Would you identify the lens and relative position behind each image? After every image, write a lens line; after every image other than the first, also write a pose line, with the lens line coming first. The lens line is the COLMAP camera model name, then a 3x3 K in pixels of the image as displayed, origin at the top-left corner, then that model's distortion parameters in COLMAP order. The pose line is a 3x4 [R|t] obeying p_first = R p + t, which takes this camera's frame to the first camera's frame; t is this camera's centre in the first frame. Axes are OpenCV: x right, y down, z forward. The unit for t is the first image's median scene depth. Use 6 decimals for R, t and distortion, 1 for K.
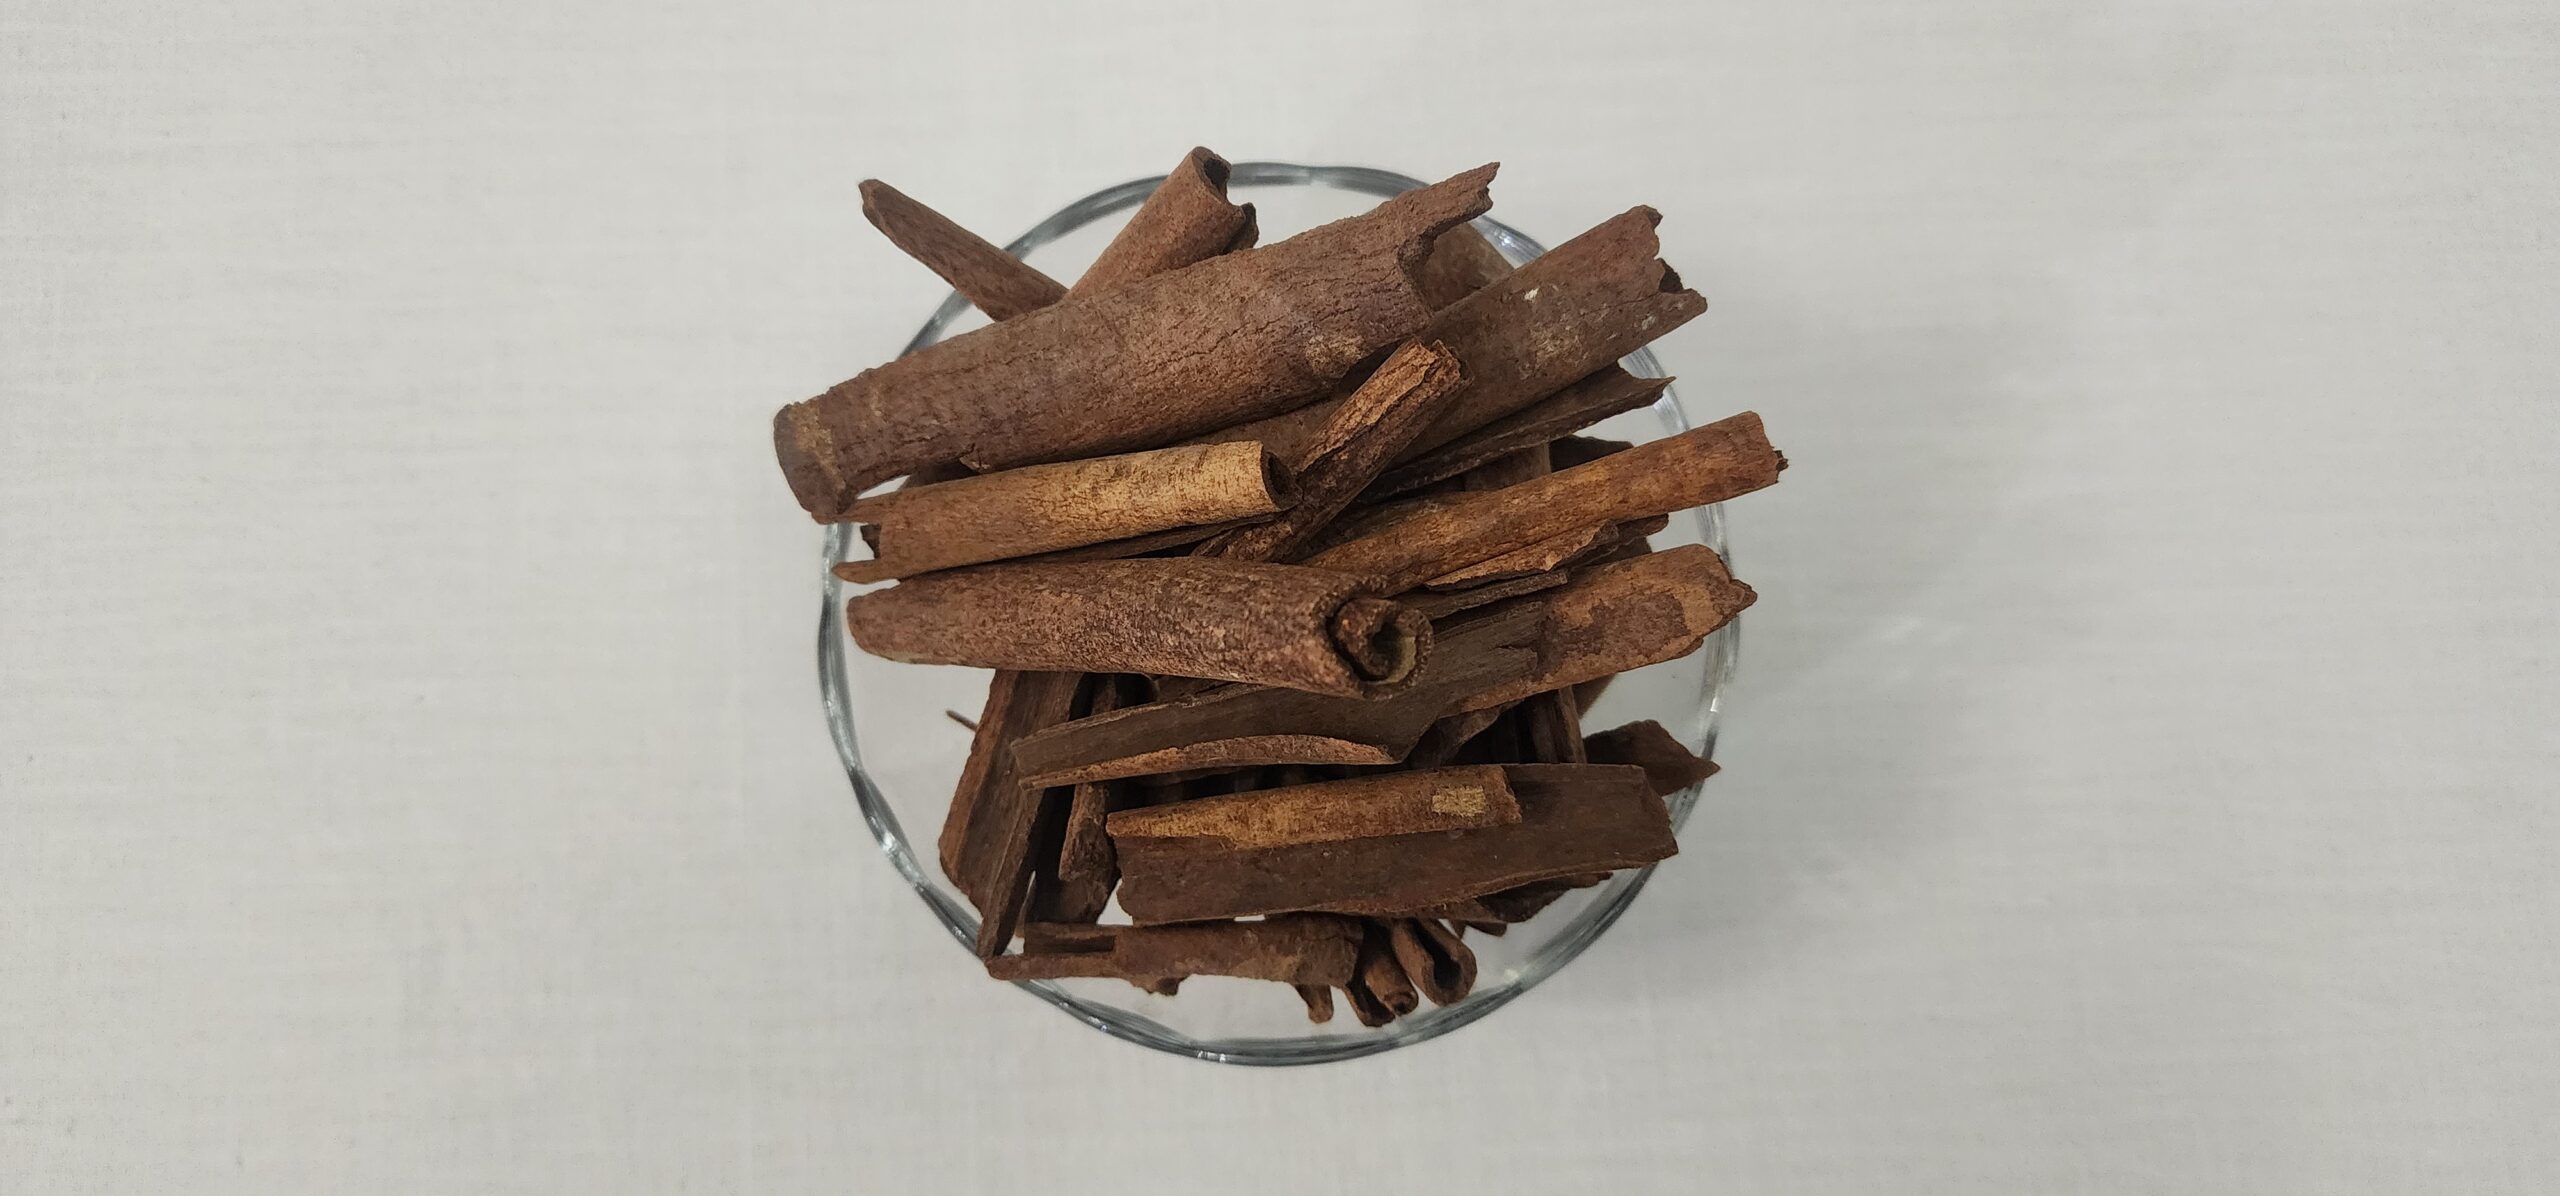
lens RADIAL K [[1629.8, 0, 1293.7], [0, 1629.8, 461.5], [0, 0, 1]] dist [0.007468, -0.009099]
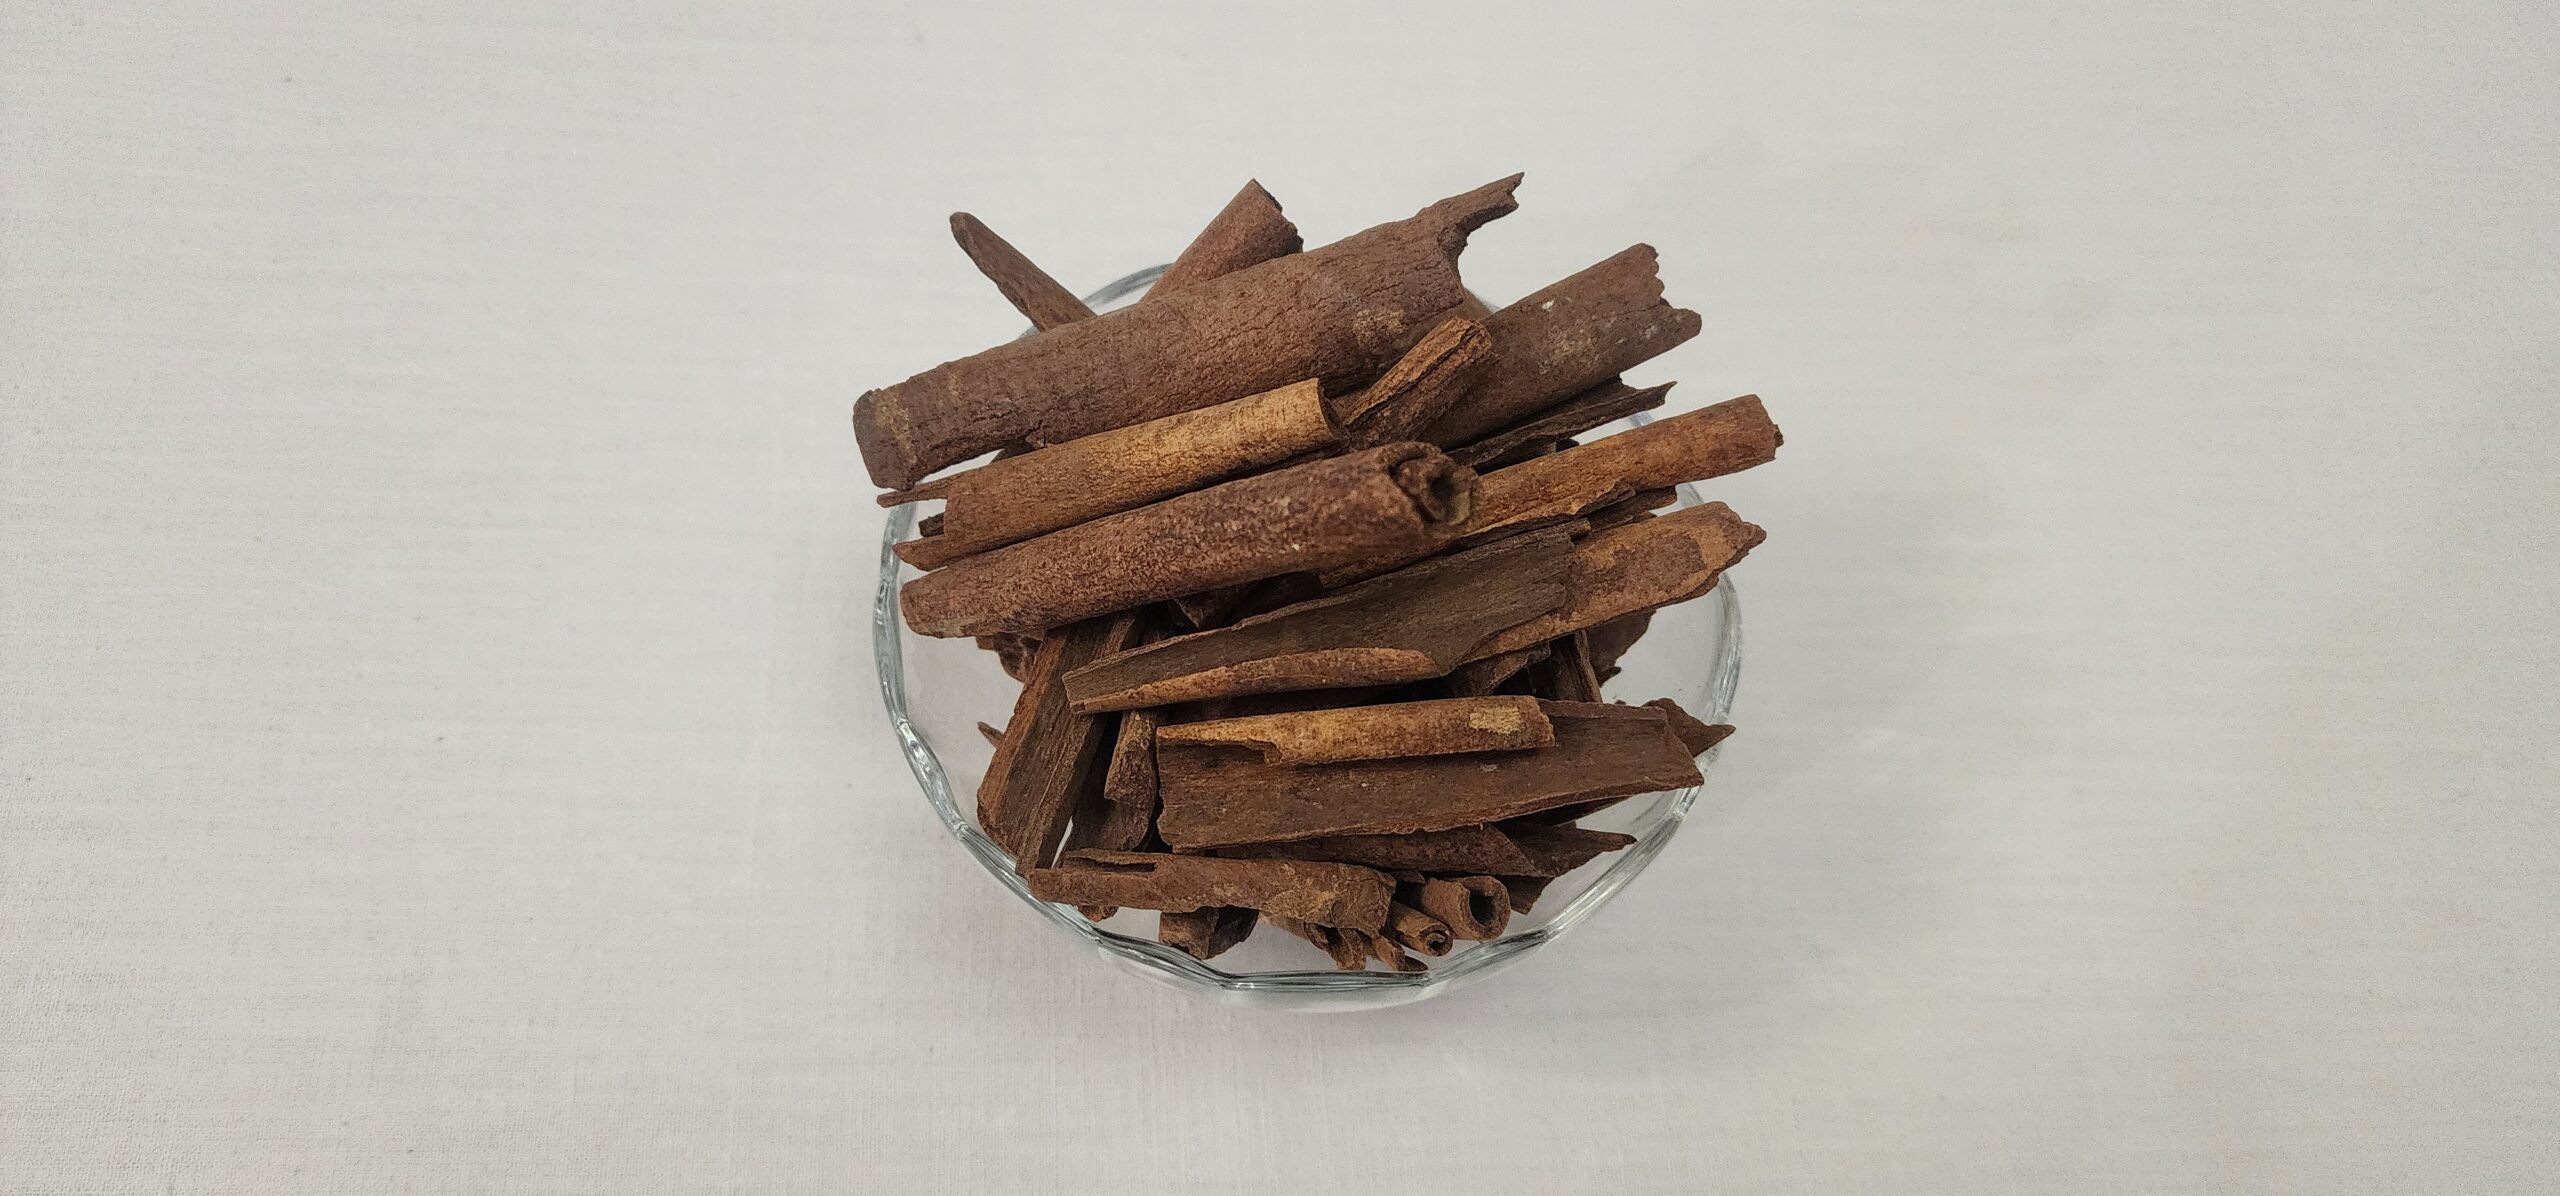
lens RADIAL K [[1640.5, 0, 1207.7], [0, 1640.5, 746.2], [0, 0, 1]] dist [0.025518, -0.000557]
pose [[0.998710, 0.038942, 0.032574, -0.113679], [-0.027989, 0.957610, -0.286704, 0.517615], [-0.042358, 0.285422, 0.957465, 0.002740]]
